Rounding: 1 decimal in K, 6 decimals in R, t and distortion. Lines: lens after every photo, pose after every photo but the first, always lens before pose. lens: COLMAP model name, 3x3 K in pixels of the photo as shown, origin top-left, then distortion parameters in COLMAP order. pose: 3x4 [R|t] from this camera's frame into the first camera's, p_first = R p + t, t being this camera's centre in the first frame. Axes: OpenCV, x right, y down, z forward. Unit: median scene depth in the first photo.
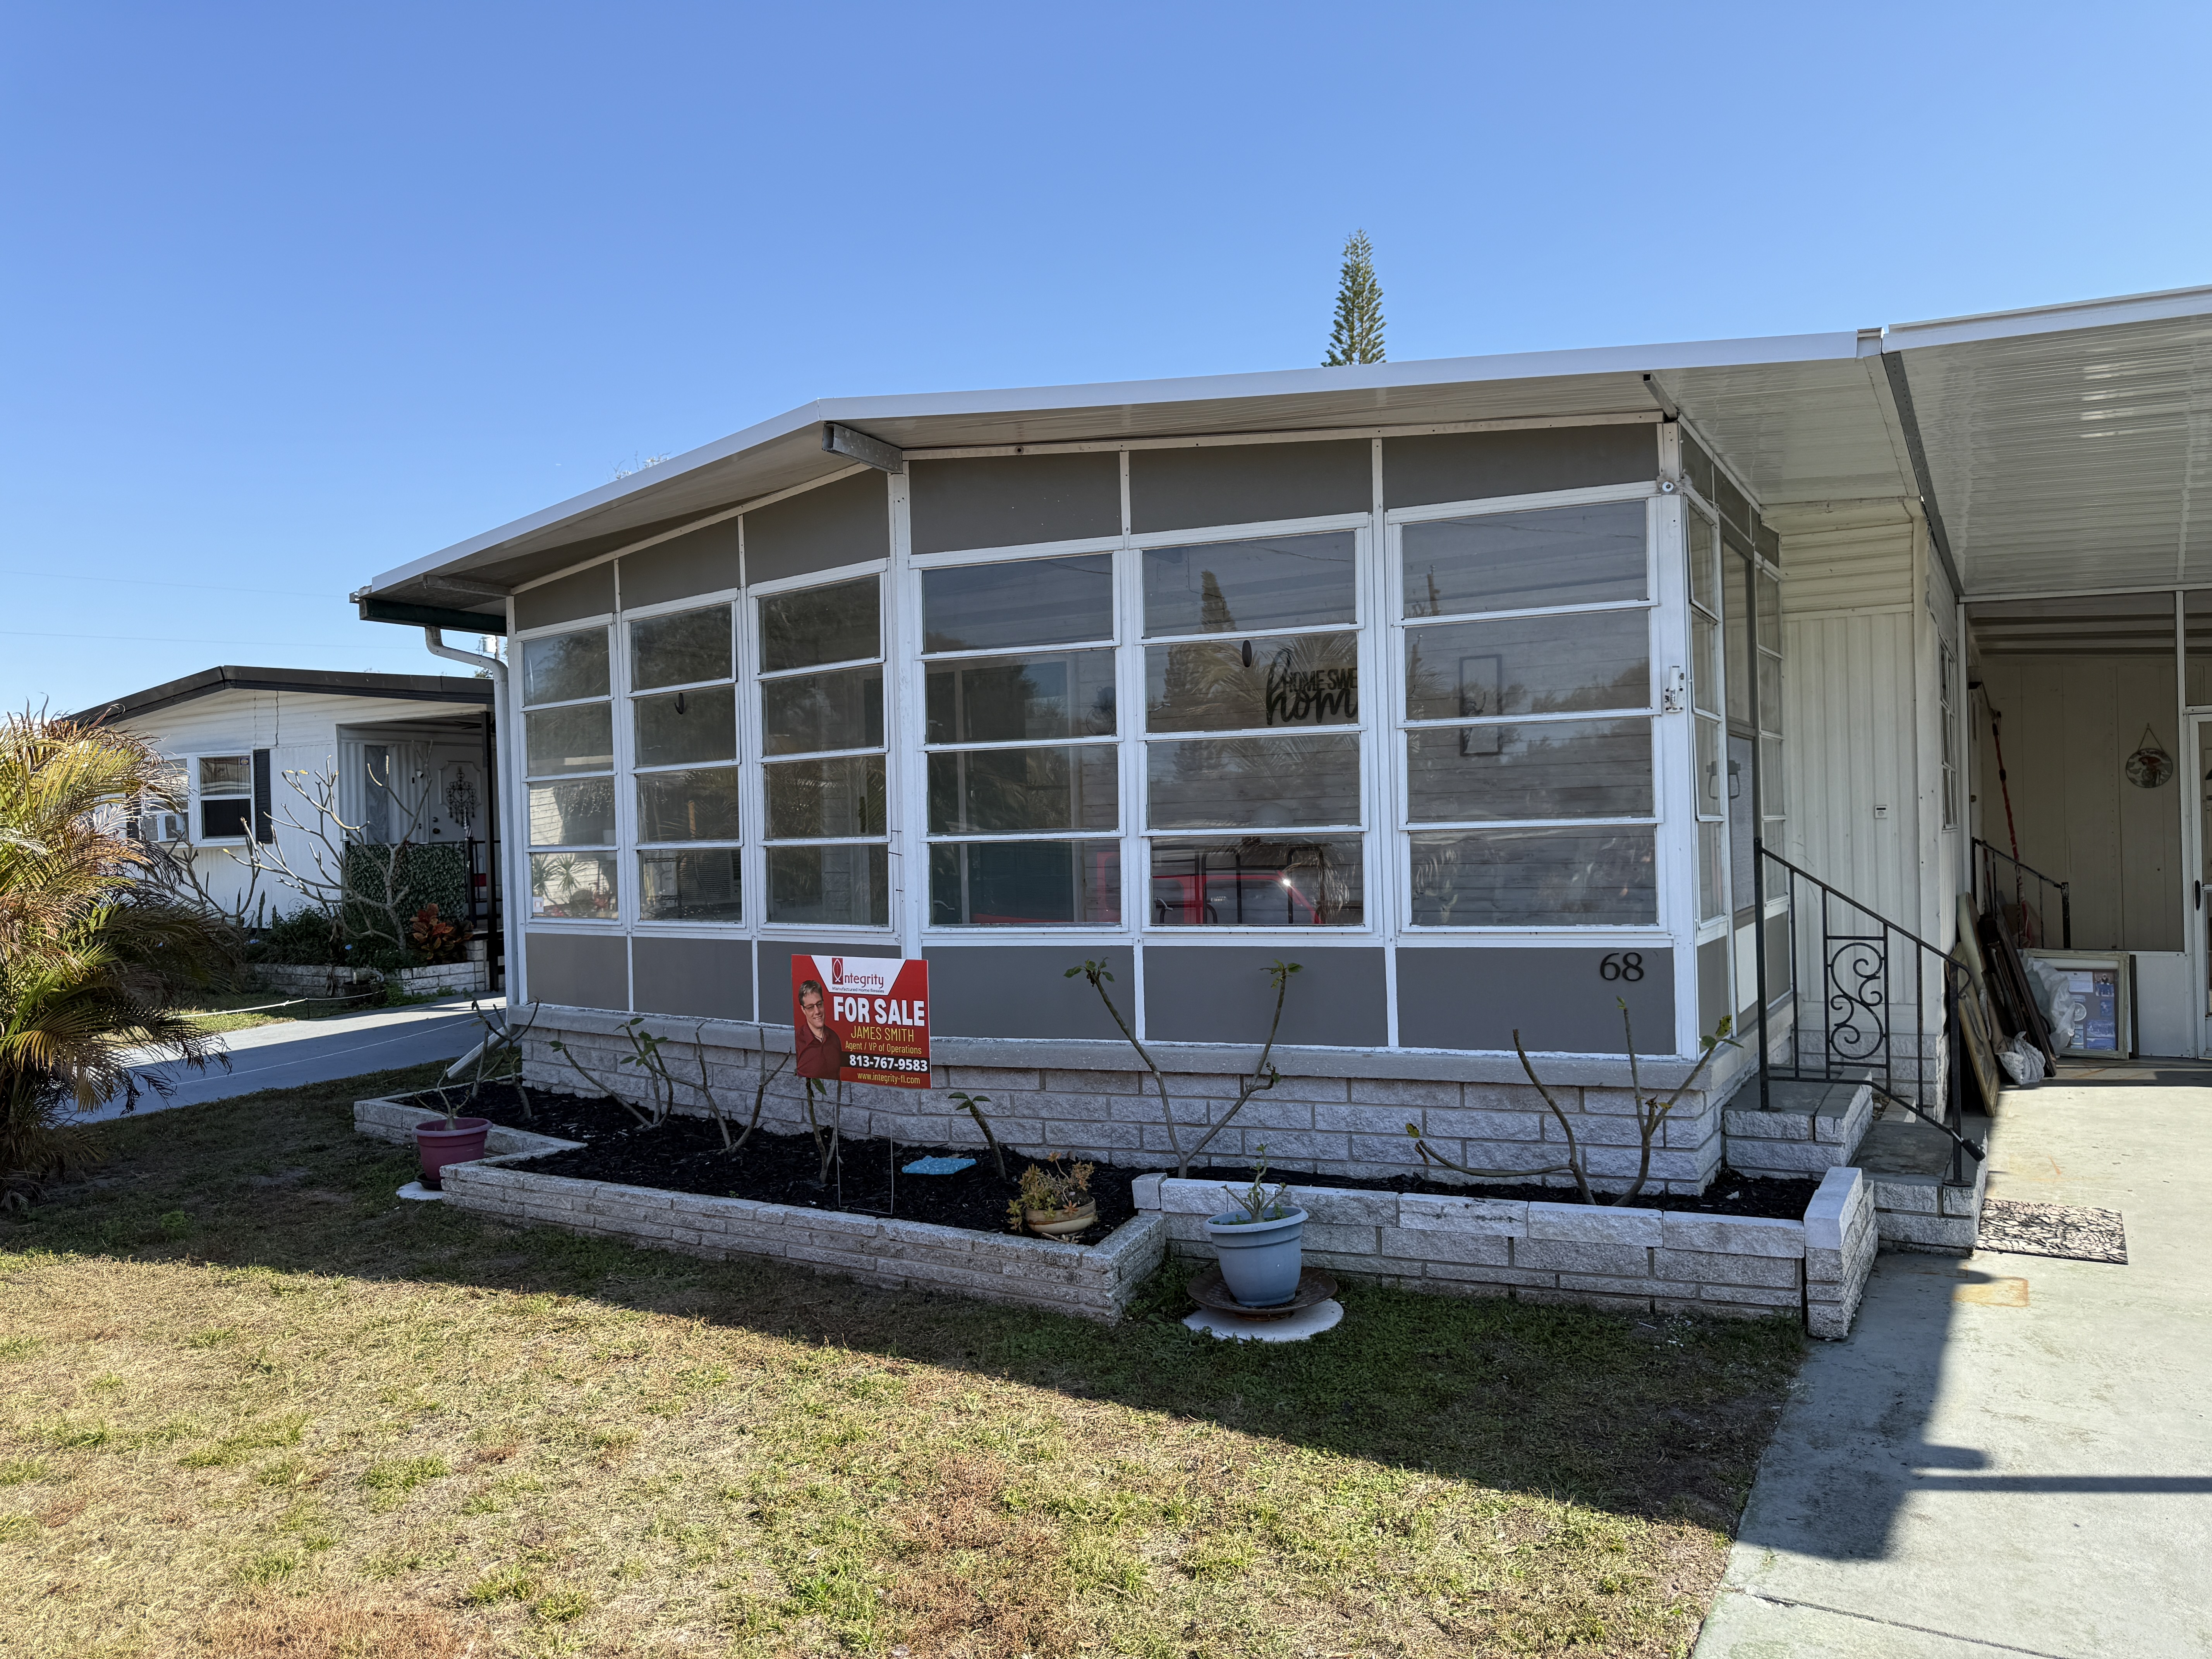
lens RADIAL K [[1534.9, 0, 1109.9], [0, 1534.9, 834.0], [0, 0, 1]] dist [0.051103, -0.041433]
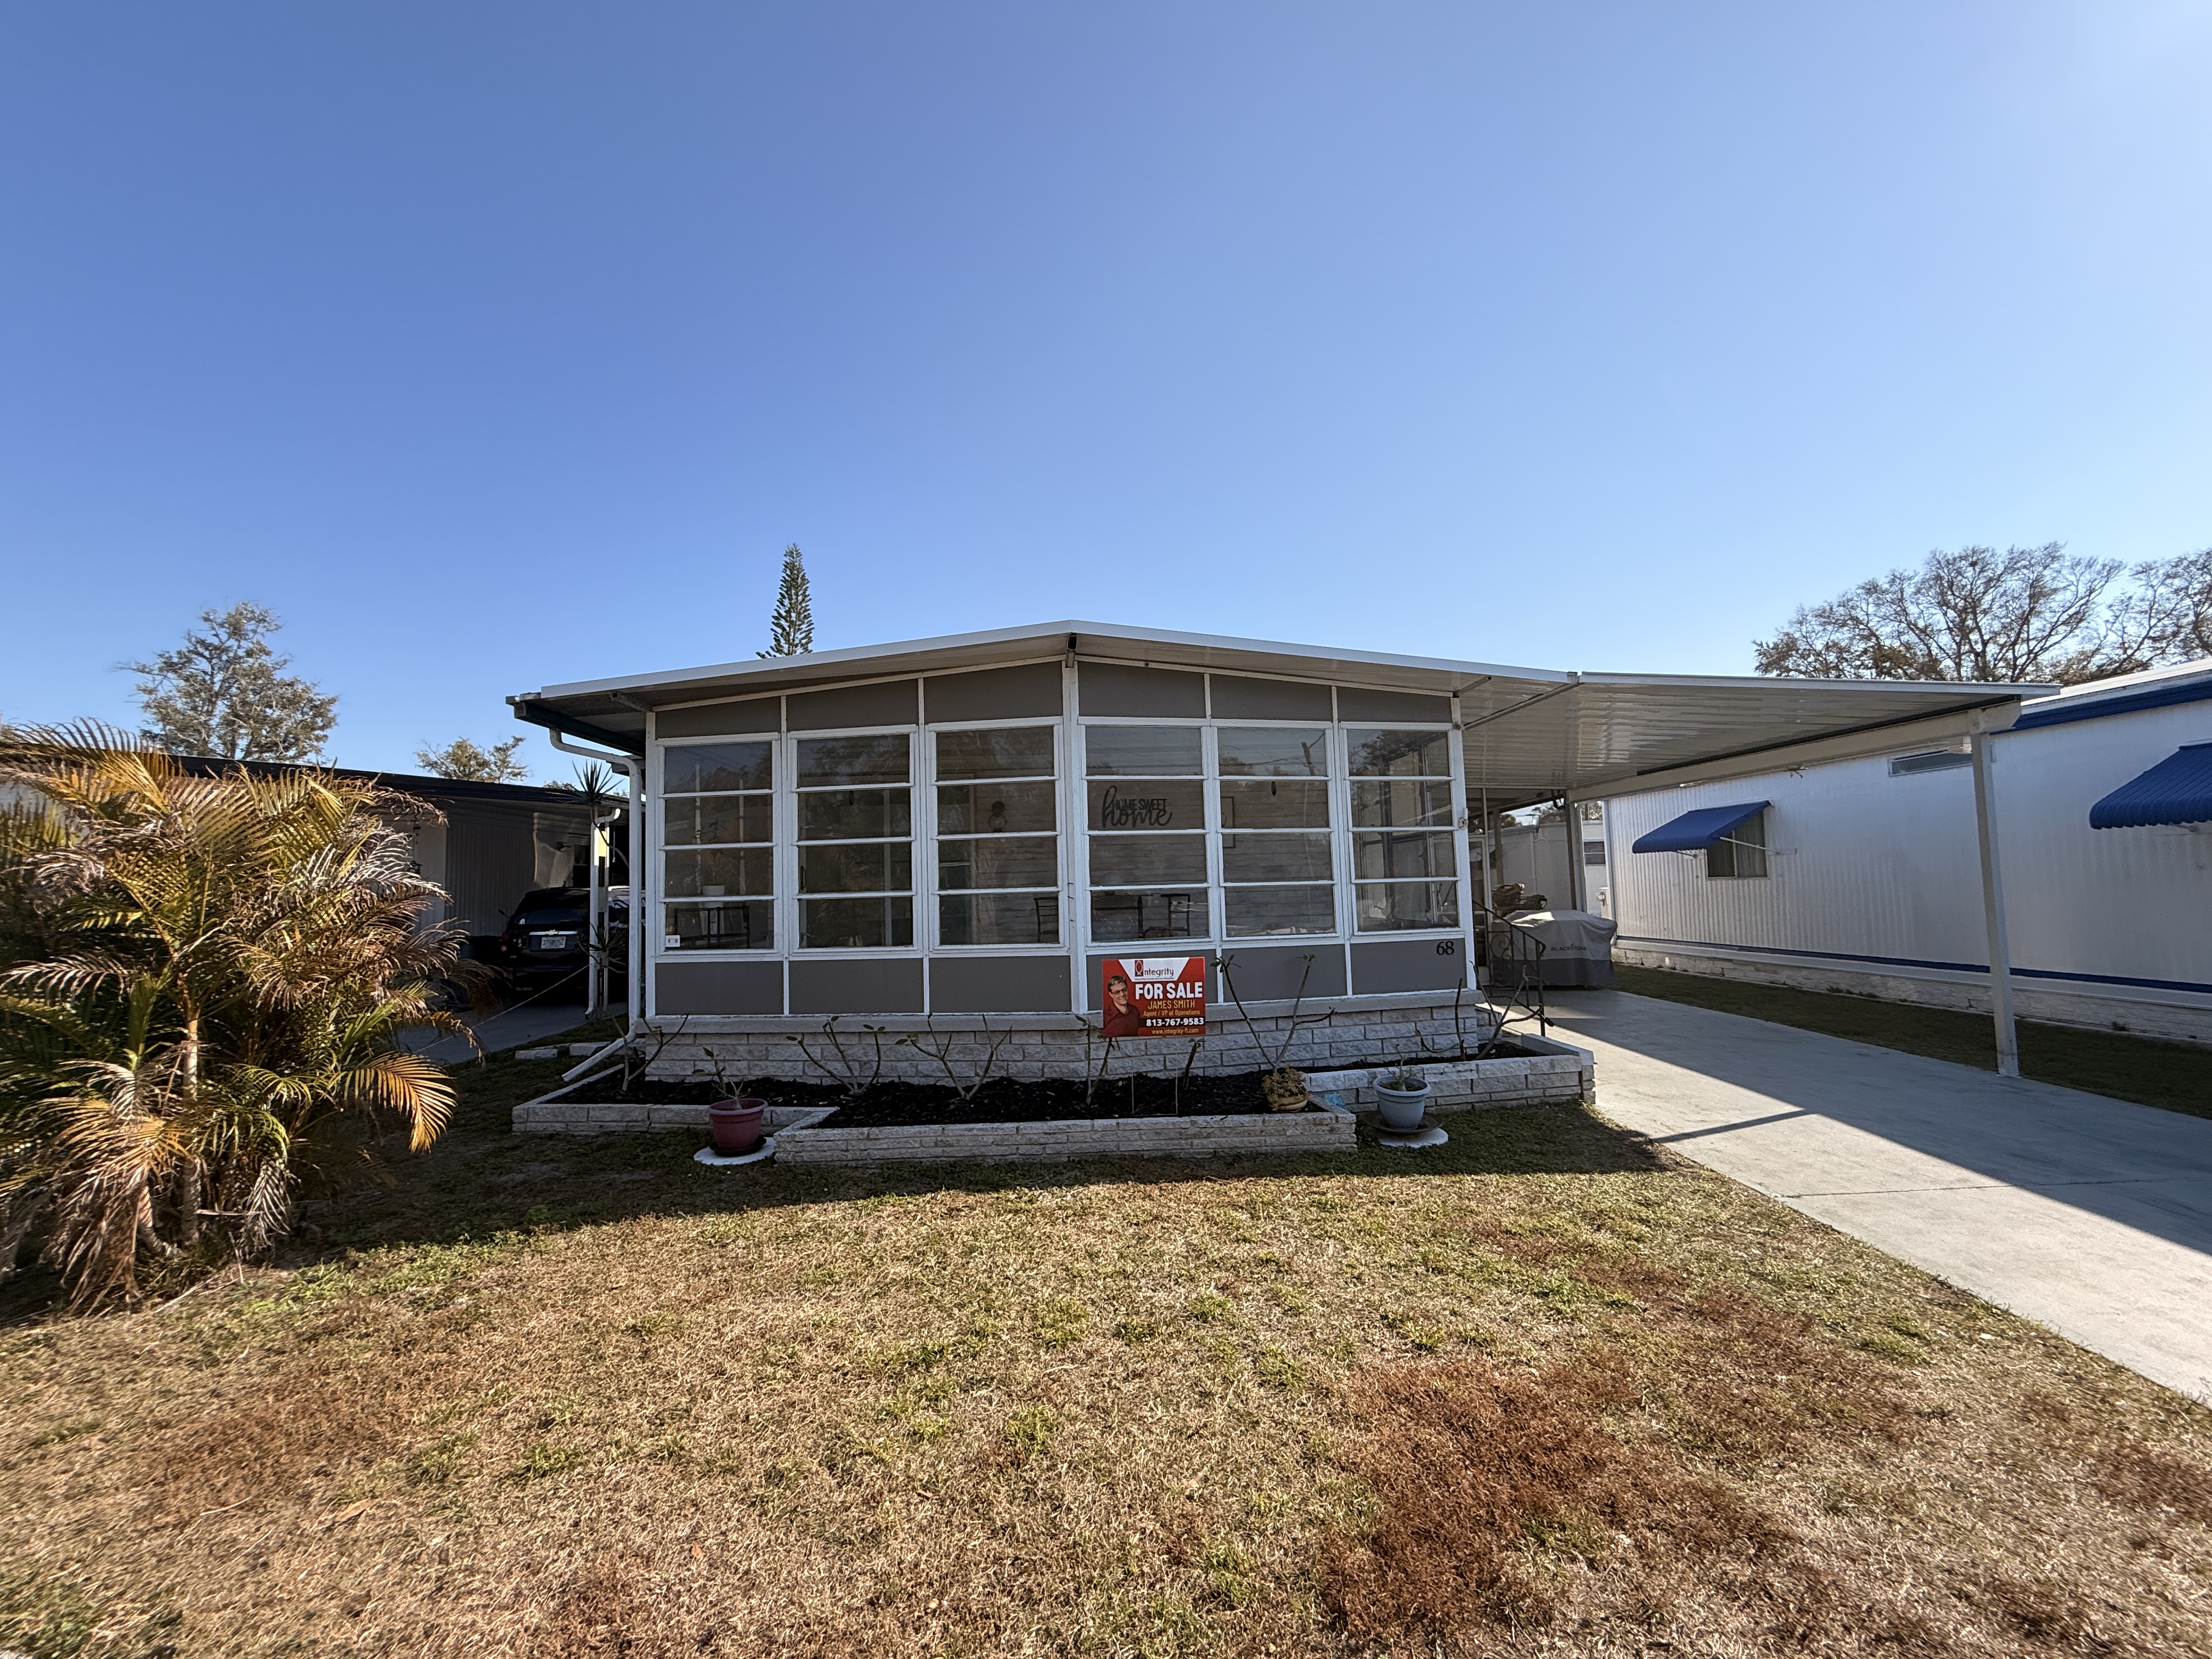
lens RADIAL K [[885.4, 0, 1111.0], [0, 885.4, 837.3], [0, 0, 1]] dist [-0.000340, 0.000490]
pose [[0.839978, 0.033886, 0.541561, -0.673078], [0.005276, 0.997491, -0.070598, 0.016713], [-0.542594, 0.062158, 0.837692, 0.212991]]
